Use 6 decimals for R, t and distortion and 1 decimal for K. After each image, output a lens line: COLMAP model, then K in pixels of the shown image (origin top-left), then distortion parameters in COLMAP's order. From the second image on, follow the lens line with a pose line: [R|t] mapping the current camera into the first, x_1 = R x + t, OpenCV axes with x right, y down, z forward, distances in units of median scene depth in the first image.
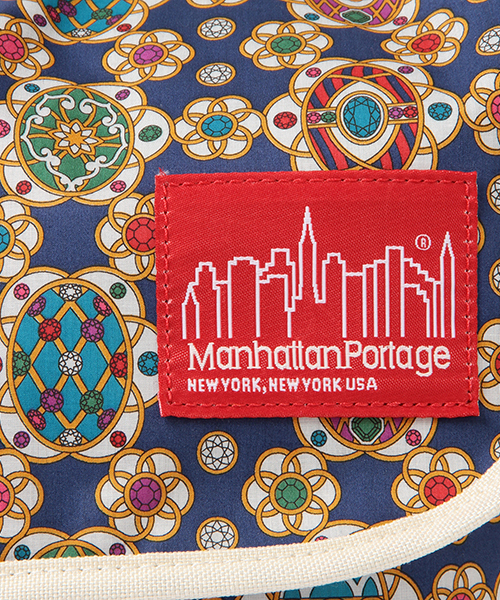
lens RADIAL K [[2516.6, 0, 250.0], [0, 2516.6, 300.0], [0, 0, 1]] dist [0.082552, -0.924249]
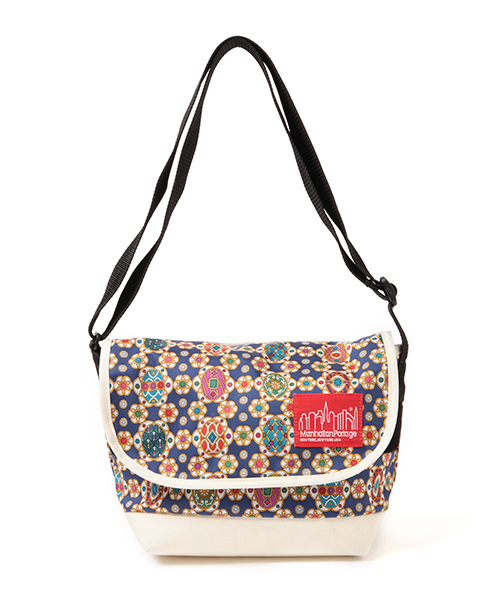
lens RADIAL K [[1310.4, 0, 250.0], [0, 1310.4, 300.0], [0, 0, 1]] dist [0.045262, 0.010803]
pose [[0.999942, 0.007208, -0.007995, -0.099637], [-0.007388, 0.999714, -0.022756, -0.168516], [0.007828, 0.022814, 0.999709, -1.429583]]
